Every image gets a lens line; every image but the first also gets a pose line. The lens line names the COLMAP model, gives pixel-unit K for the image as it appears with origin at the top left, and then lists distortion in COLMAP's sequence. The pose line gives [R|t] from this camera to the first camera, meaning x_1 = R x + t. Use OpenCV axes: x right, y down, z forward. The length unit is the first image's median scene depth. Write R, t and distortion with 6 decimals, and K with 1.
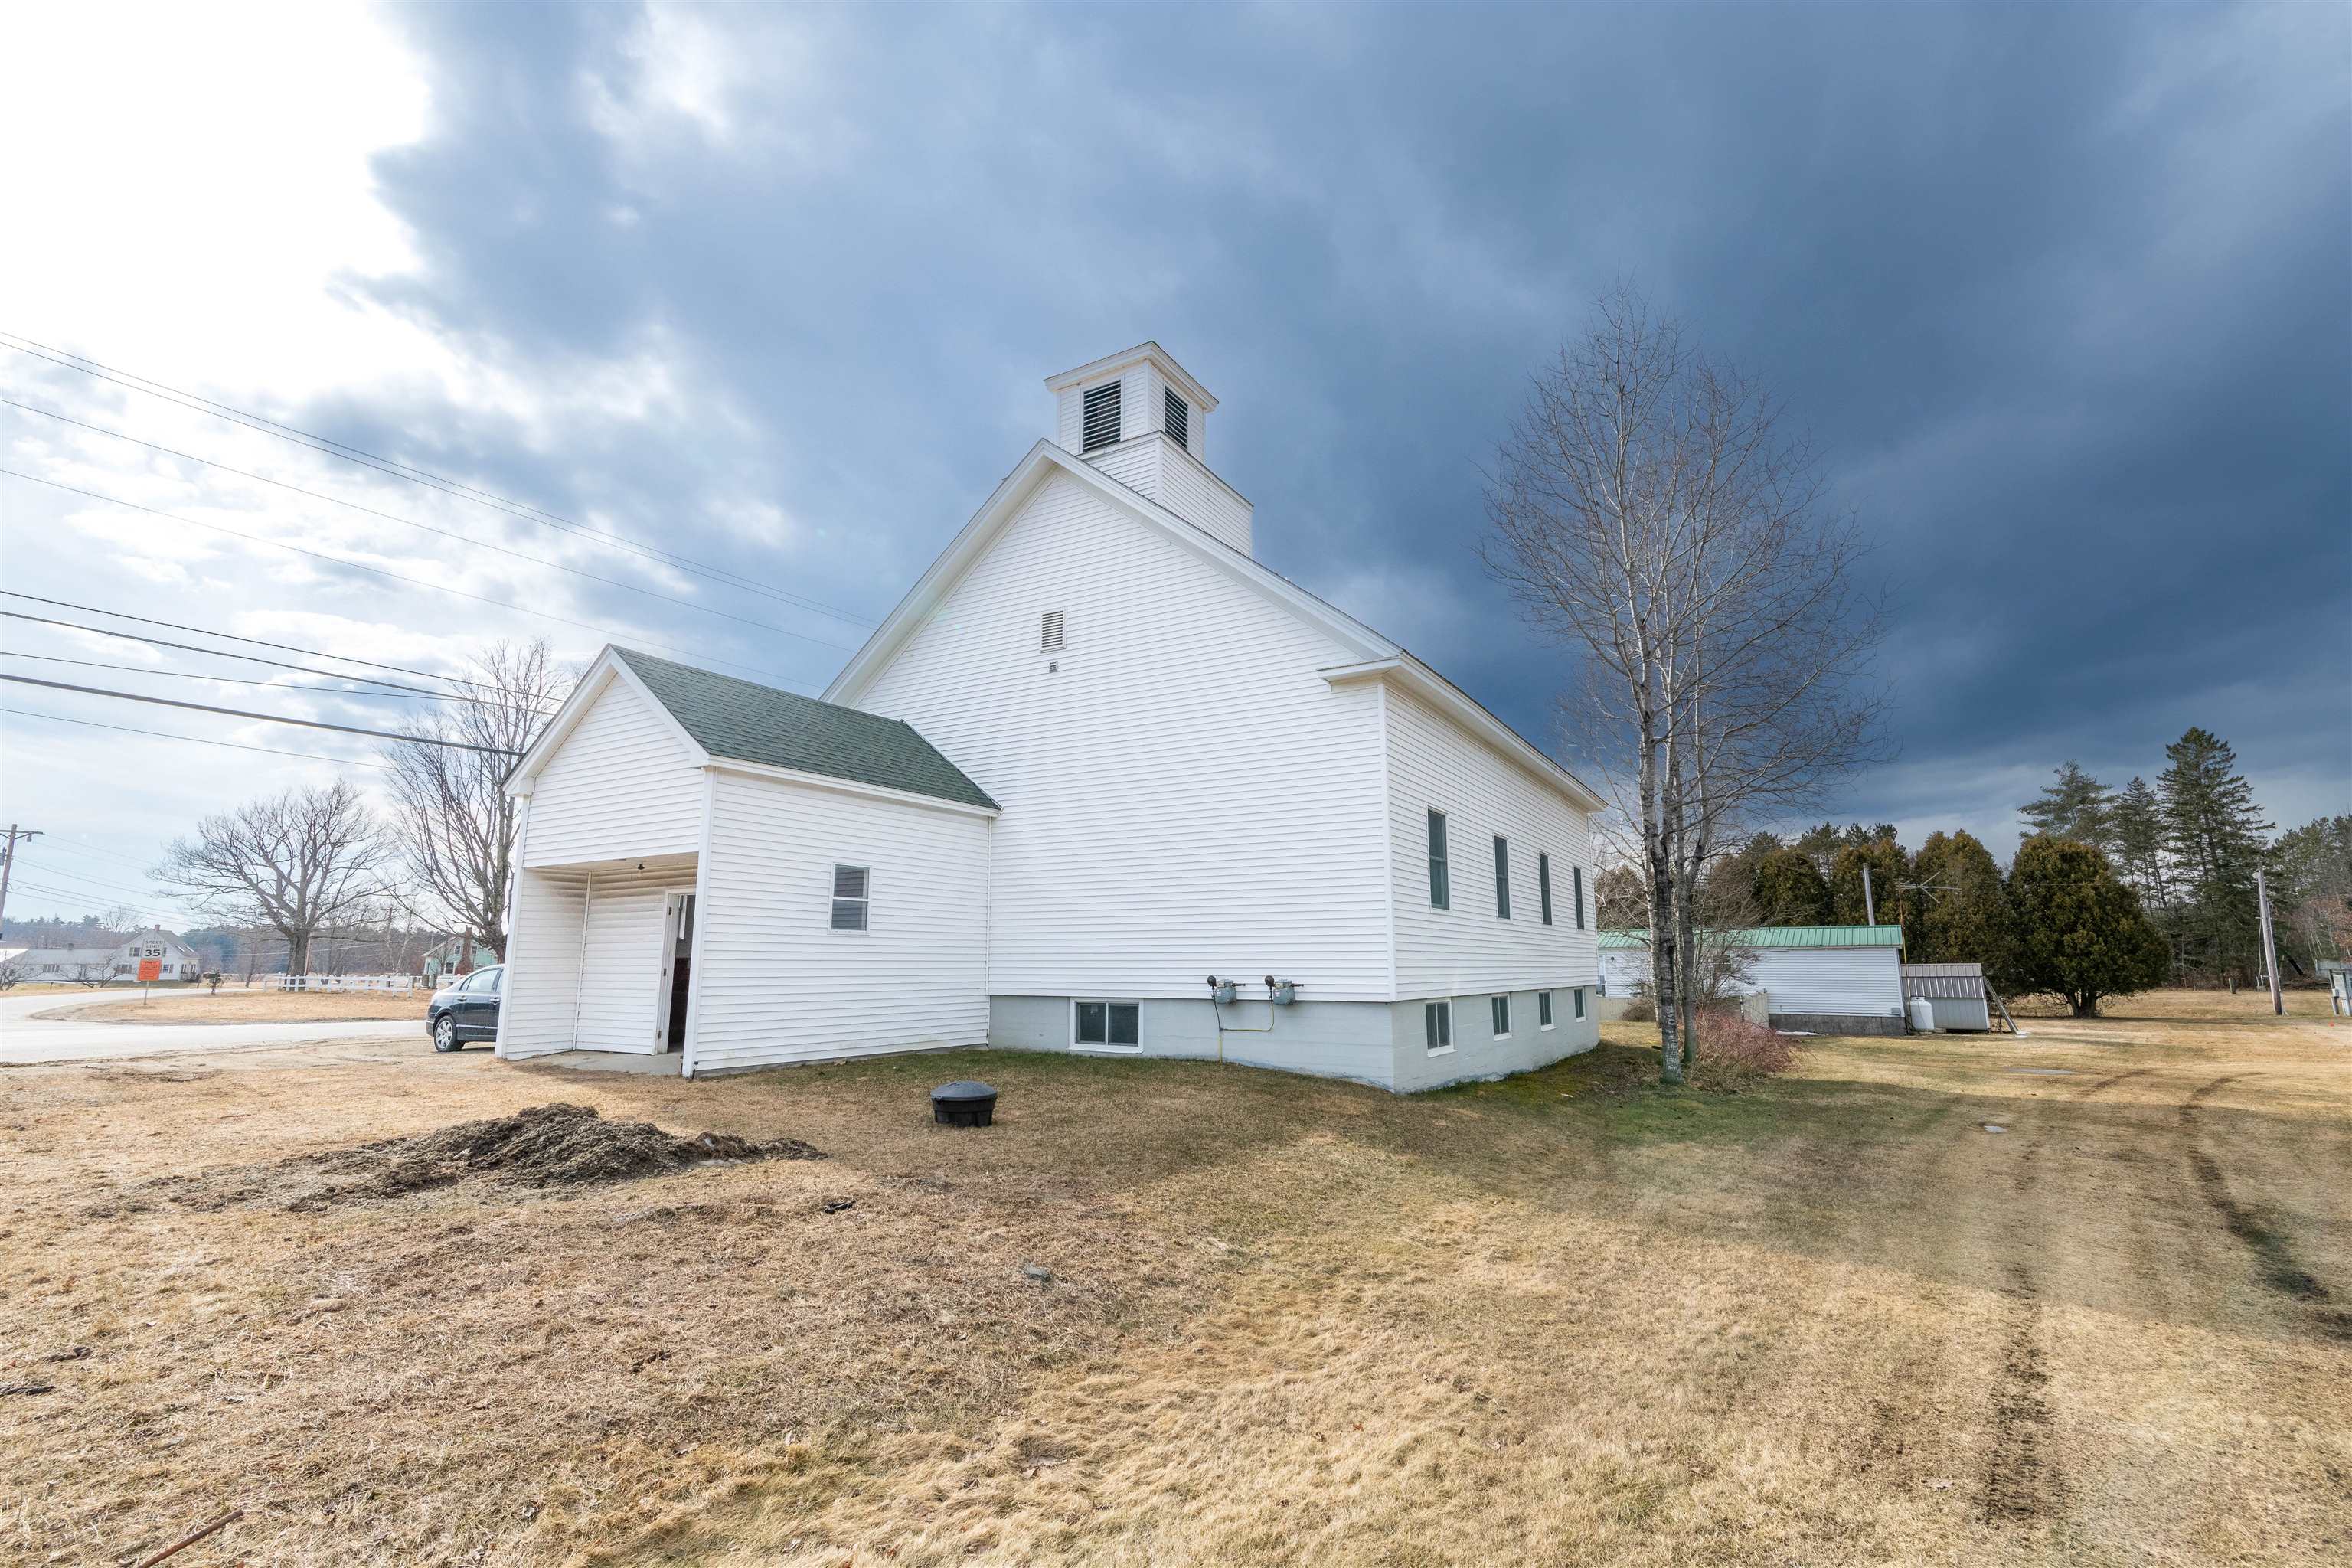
lens RADIAL K [[1032.9, 0, 1172.8], [0, 1032.9, 781.0], [0, 0, 1]] dist [0.001610, -0.000242]
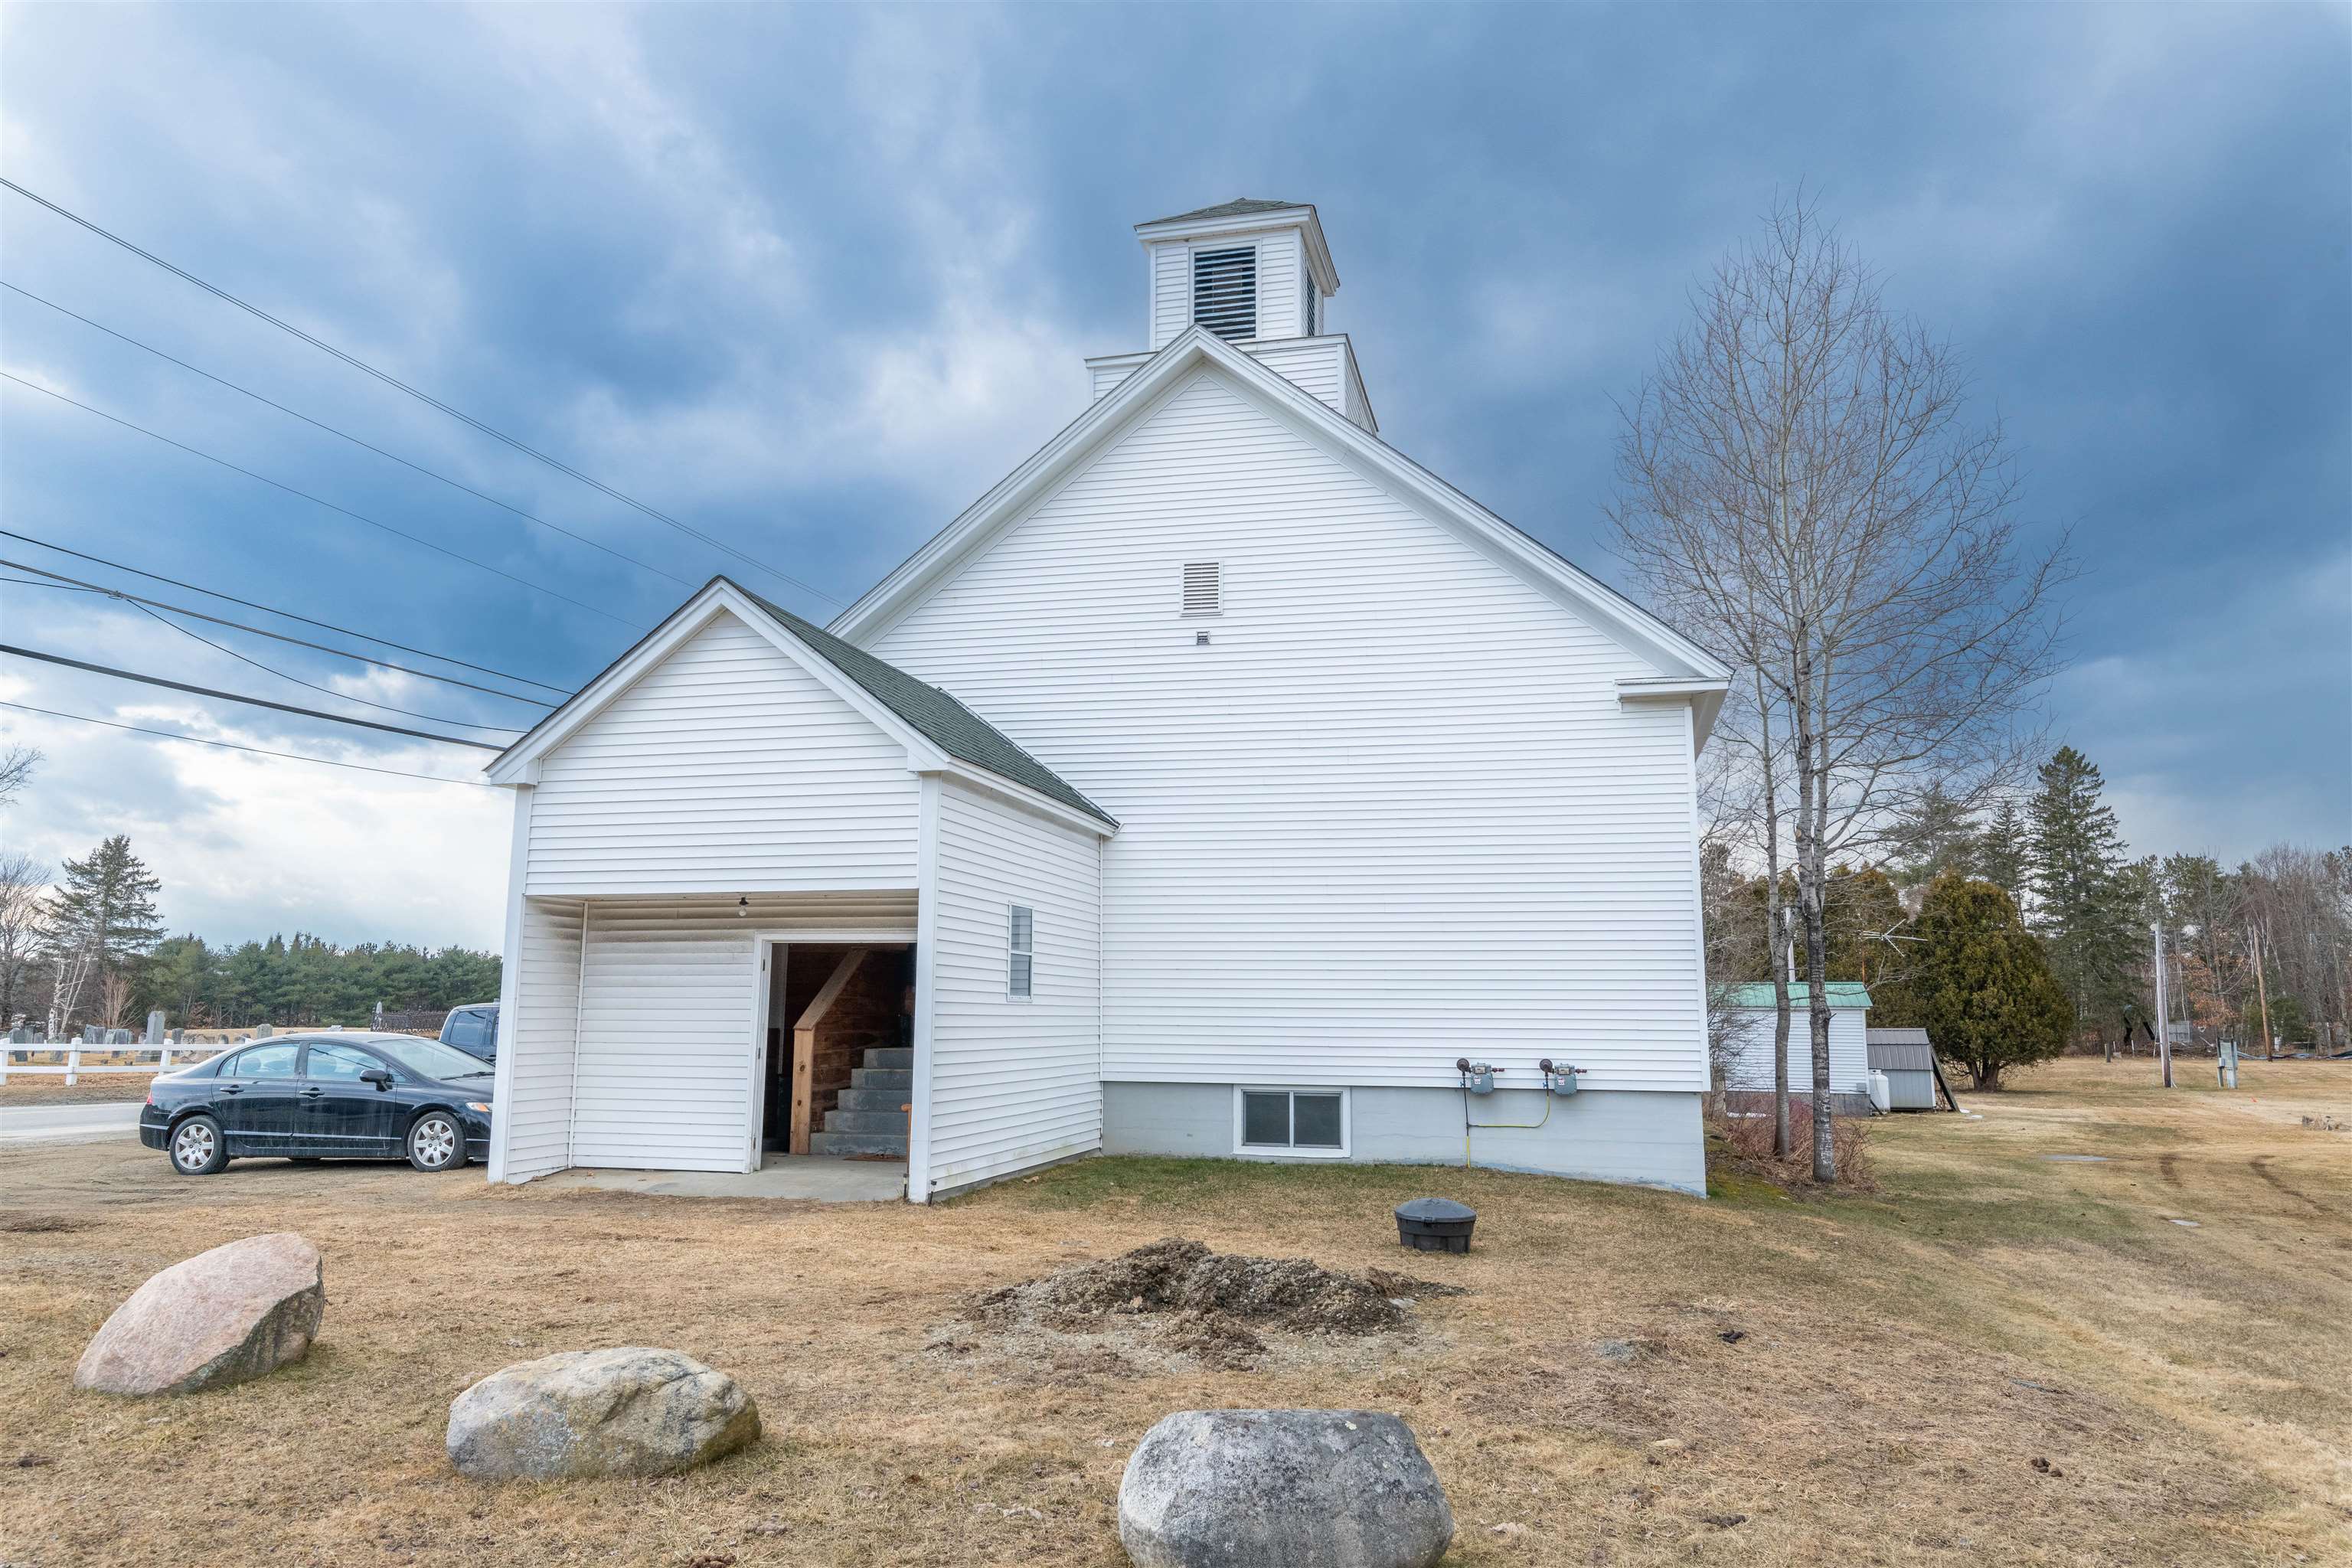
lens RADIAL K [[1562.9, 0, 1179.4], [0, 1562.9, 768.9], [0, 0, 1]] dist [-0.003752, 0.001754]
pose [[0.955555, 0.053876, 0.289849, -0.418217], [-0.059771, 0.998146, 0.011515, -0.026837], [-0.288692, -0.028328, 0.957003, -0.061543]]
